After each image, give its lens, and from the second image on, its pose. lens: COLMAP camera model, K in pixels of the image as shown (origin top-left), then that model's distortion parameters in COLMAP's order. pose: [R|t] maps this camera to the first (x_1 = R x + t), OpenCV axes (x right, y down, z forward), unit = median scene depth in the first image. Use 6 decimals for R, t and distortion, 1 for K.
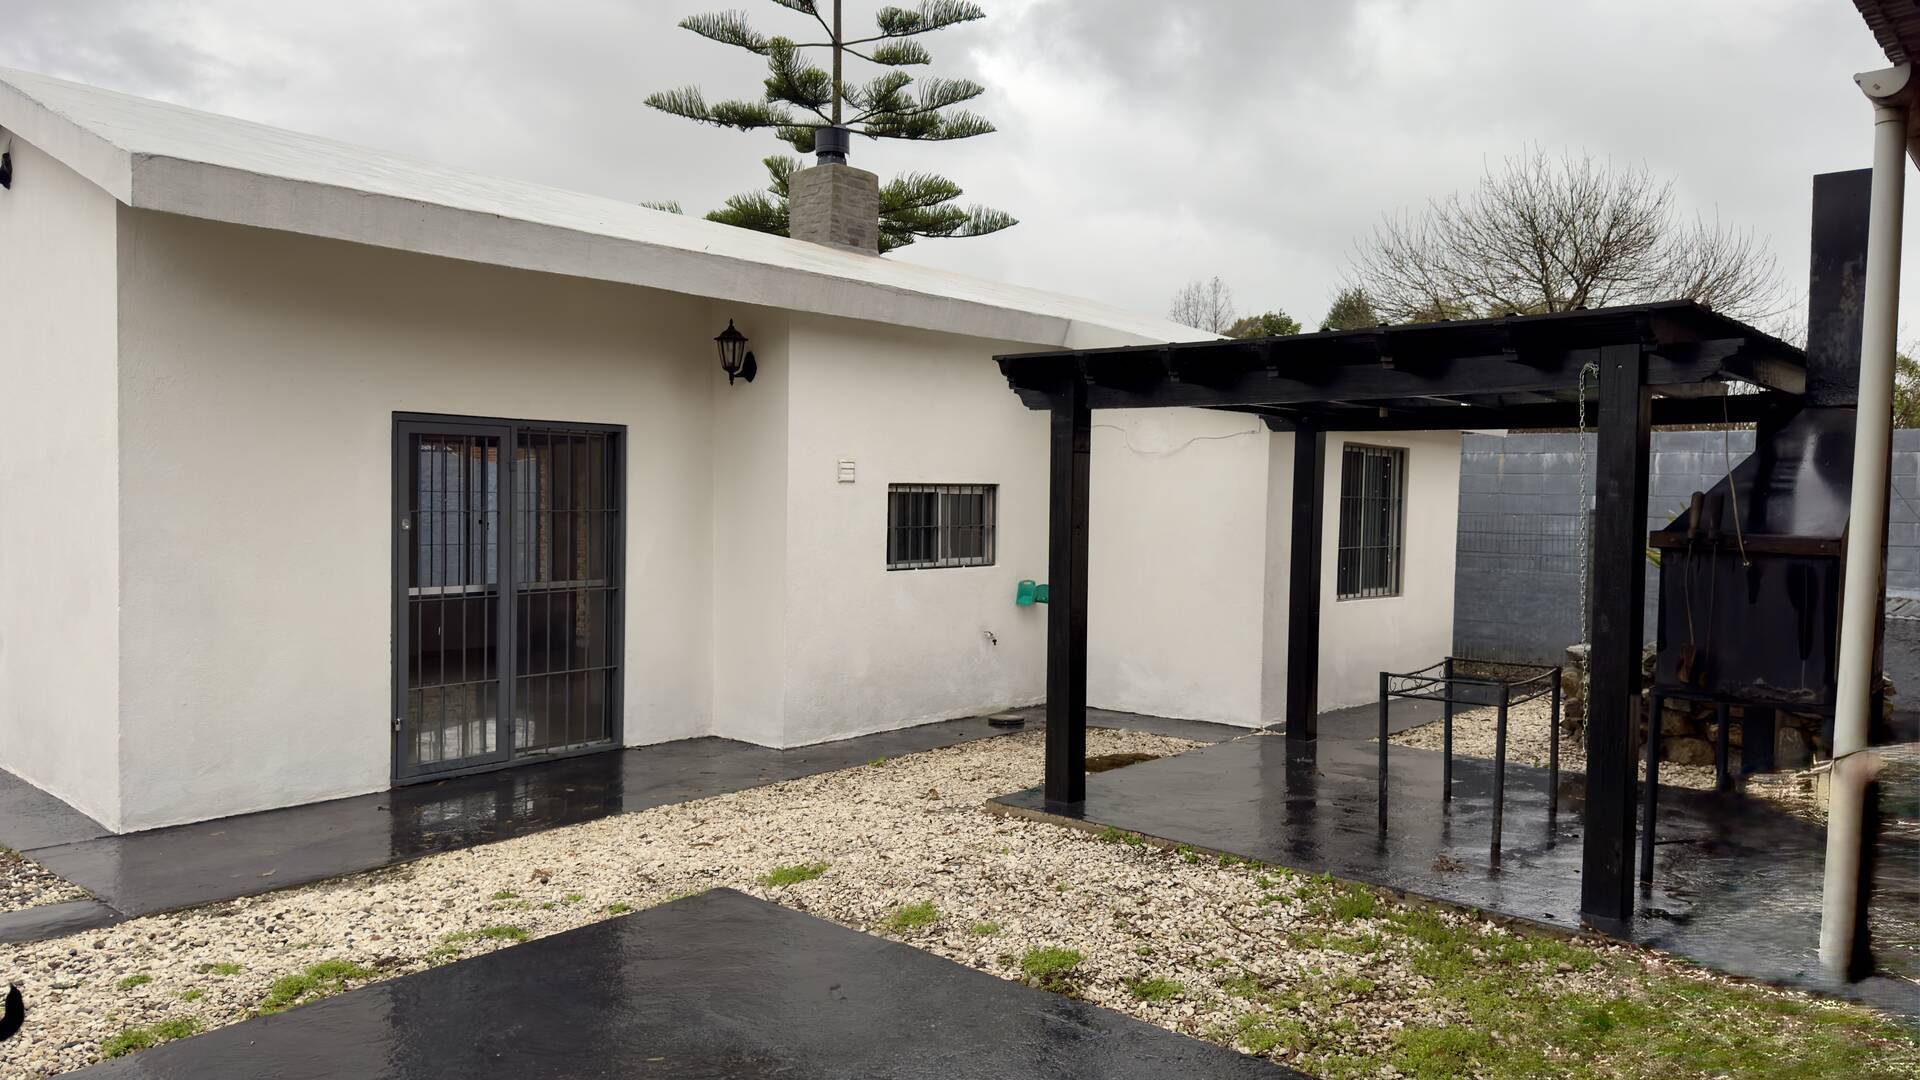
lens RADIAL K [[1346.6, 0, 958.7], [0, 1346.6, 543.3], [0, 0, 1]] dist [0.061023, -0.059479]
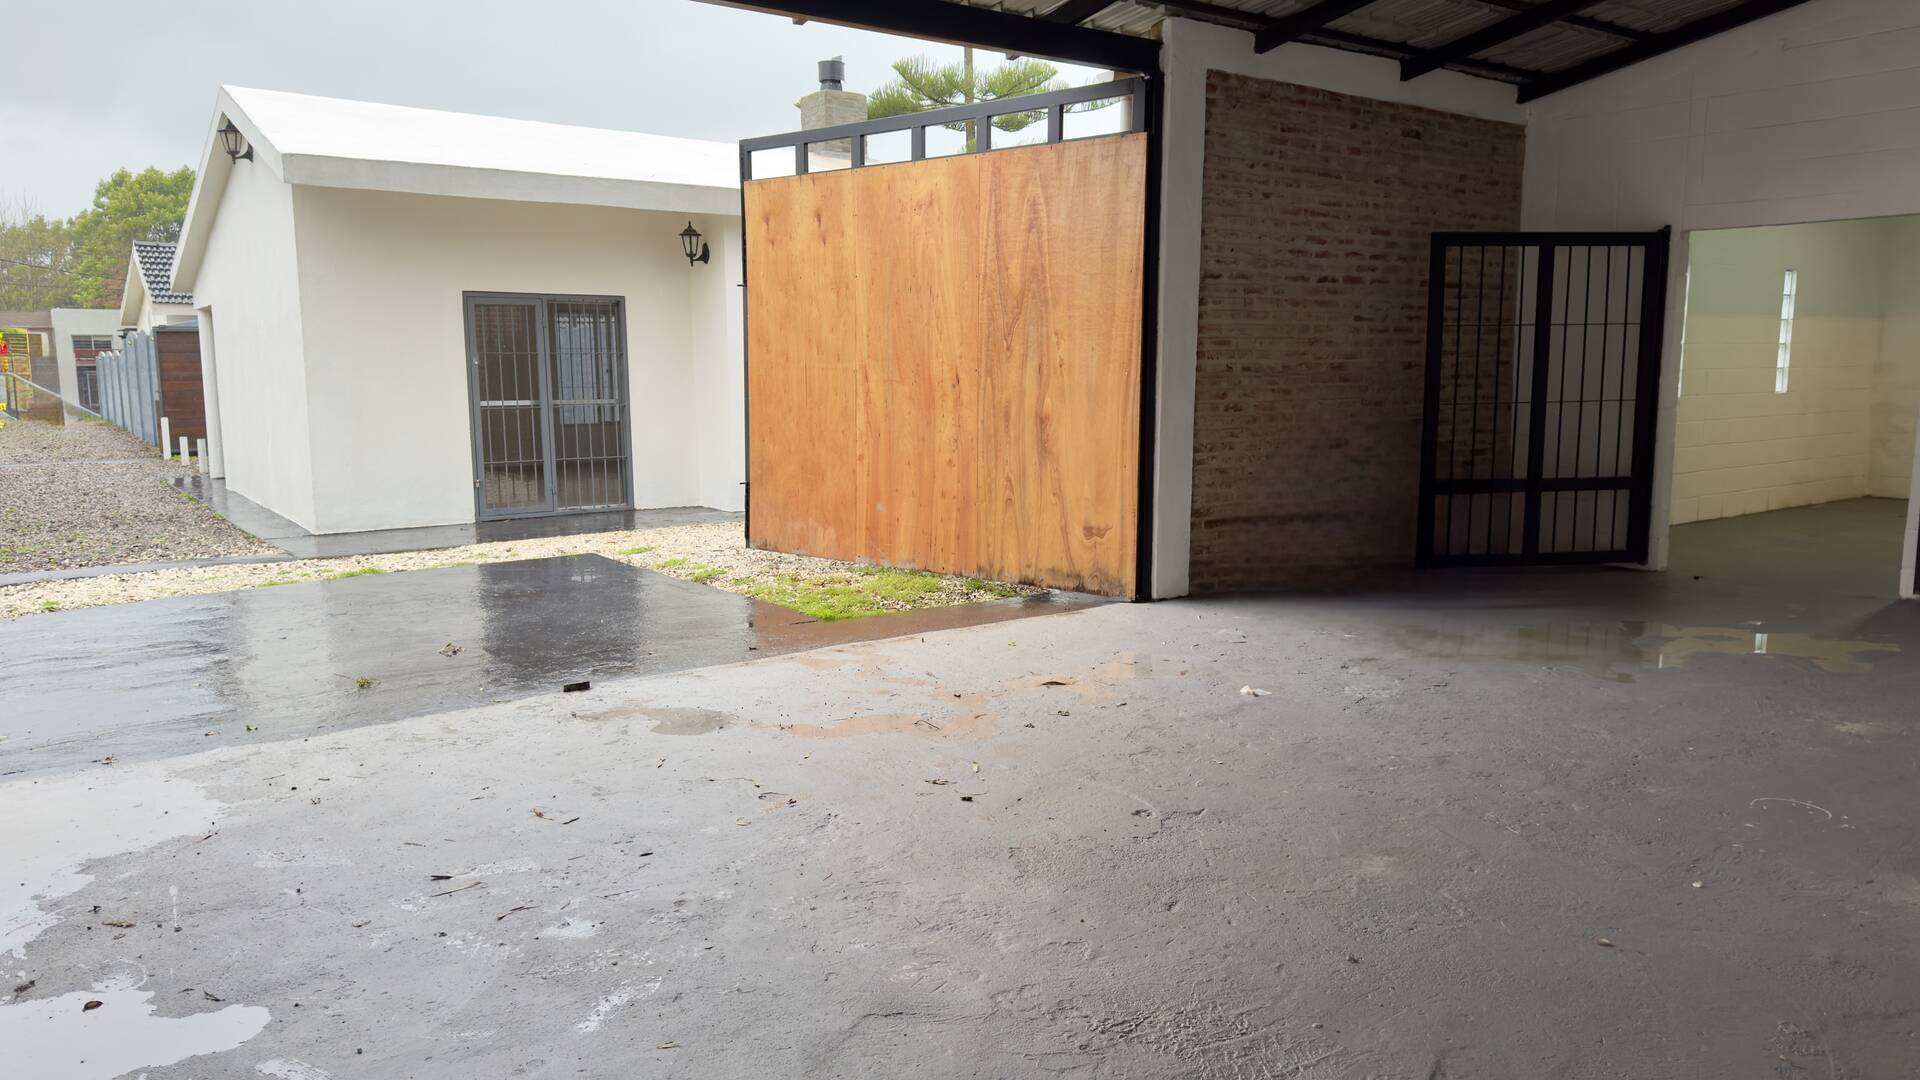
lens RADIAL K [[1346.6, 0, 964.5], [0, 1346.6, 545.6], [0, 0, 1]] dist [0.061023, -0.059479]
pose [[0.977336, 0.007277, -0.211569, 0.444947], [0.013917, 0.995038, 0.098517, 0.046348], [0.211236, -0.099228, 0.972385, -0.419009]]
